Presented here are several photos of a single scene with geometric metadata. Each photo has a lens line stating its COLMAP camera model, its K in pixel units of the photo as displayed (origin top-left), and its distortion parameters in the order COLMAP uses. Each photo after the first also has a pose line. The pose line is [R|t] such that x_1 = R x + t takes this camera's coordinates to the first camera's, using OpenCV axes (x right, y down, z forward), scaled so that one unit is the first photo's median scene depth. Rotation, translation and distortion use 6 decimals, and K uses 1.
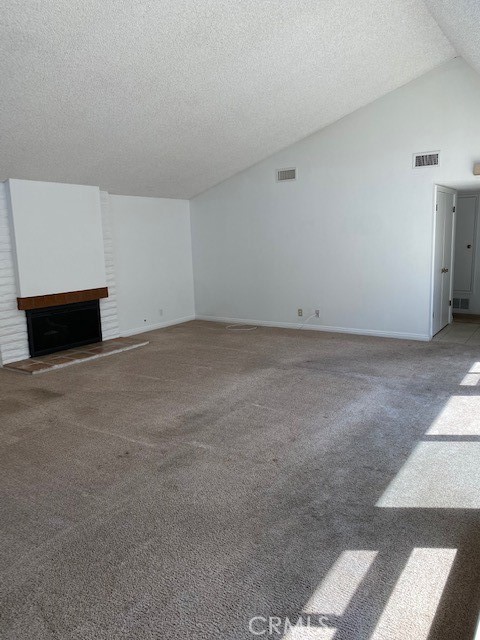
lens RADIAL K [[492.5, 0, 245.0], [0, 492.5, 316.8], [0, 0, 1]] dist [0.009510, -0.008703]
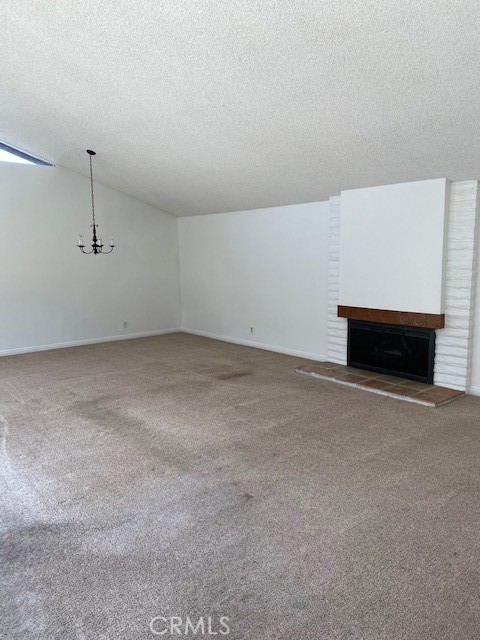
lens RADIAL K [[492.5, 0, 245.0], [0, 492.5, 316.8], [0, 0, 1]] dist [0.009510, -0.008703]
pose [[-0.295070, 0.154040, -0.942977, 0.534210], [-0.137768, 0.969747, 0.201522, -0.178287], [0.945491, 0.189375, -0.264922, 0.992819]]
